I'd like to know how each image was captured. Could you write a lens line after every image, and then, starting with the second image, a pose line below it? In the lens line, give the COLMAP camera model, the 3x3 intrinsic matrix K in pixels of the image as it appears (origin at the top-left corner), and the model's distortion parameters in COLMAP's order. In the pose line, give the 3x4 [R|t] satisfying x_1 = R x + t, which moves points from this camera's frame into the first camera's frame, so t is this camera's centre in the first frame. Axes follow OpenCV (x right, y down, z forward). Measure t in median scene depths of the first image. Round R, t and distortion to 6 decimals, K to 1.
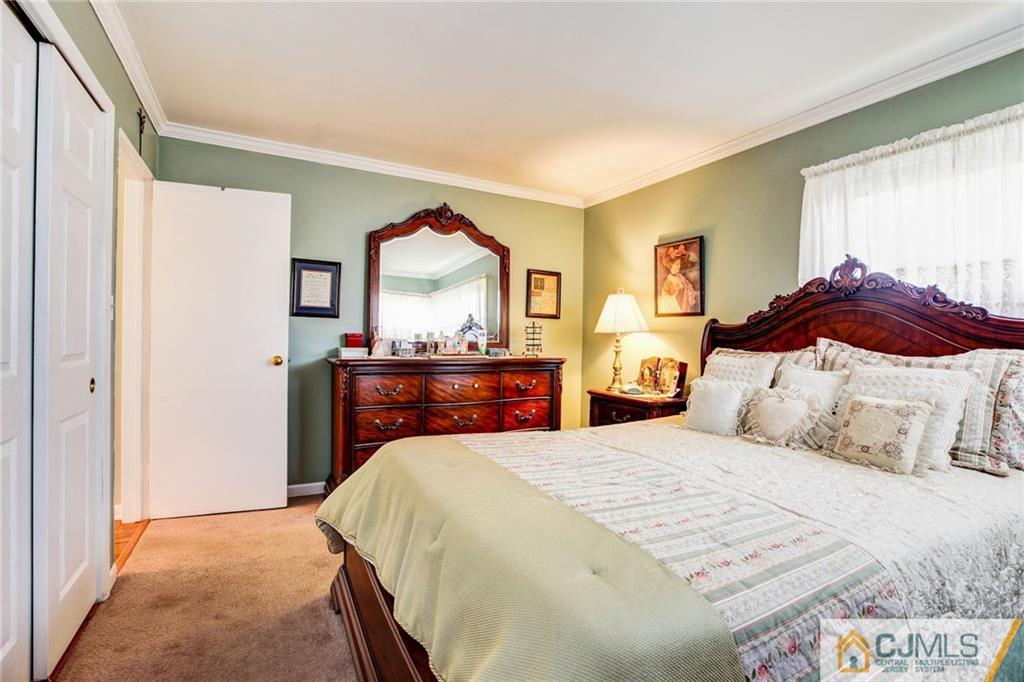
lens RADIAL K [[474.4, 0, 513.7], [0, 474.4, 337.9], [0, 0, 1]] dist [-0.033910, 0.010746]
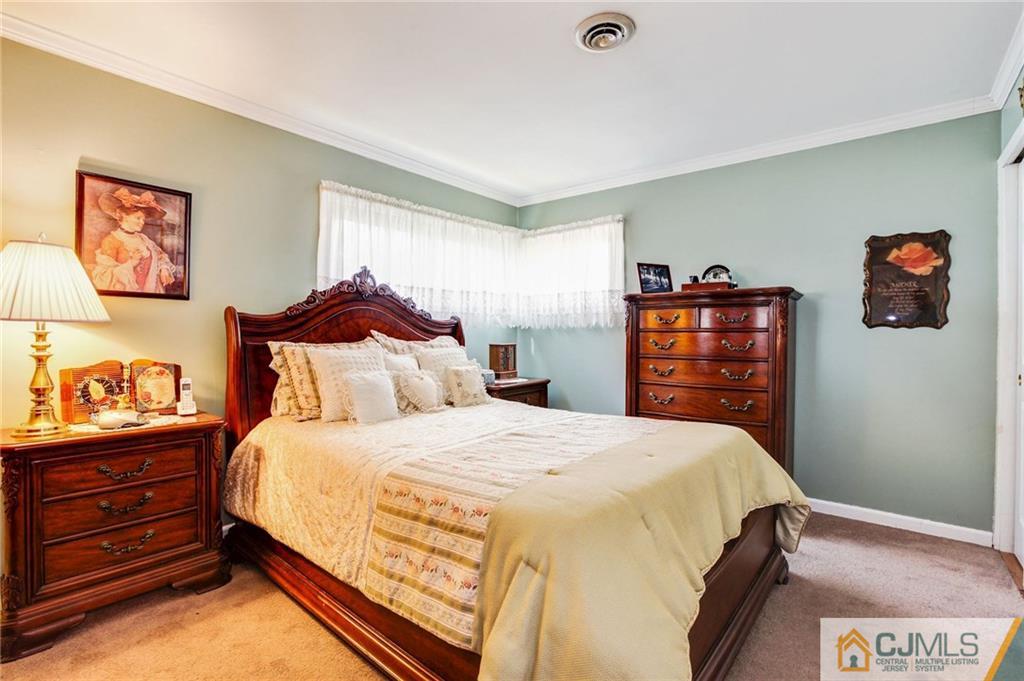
lens RADIAL K [[474.4, 0, 511.2], [0, 474.4, 336.4], [0, 0, 1]] dist [-0.033910, 0.010746]
pose [[-0.367855, -0.023481, 0.929586, -0.470946], [-0.009770, 0.999724, 0.021387, -0.010231], [-0.929832, -0.001215, -0.367983, 0.781734]]
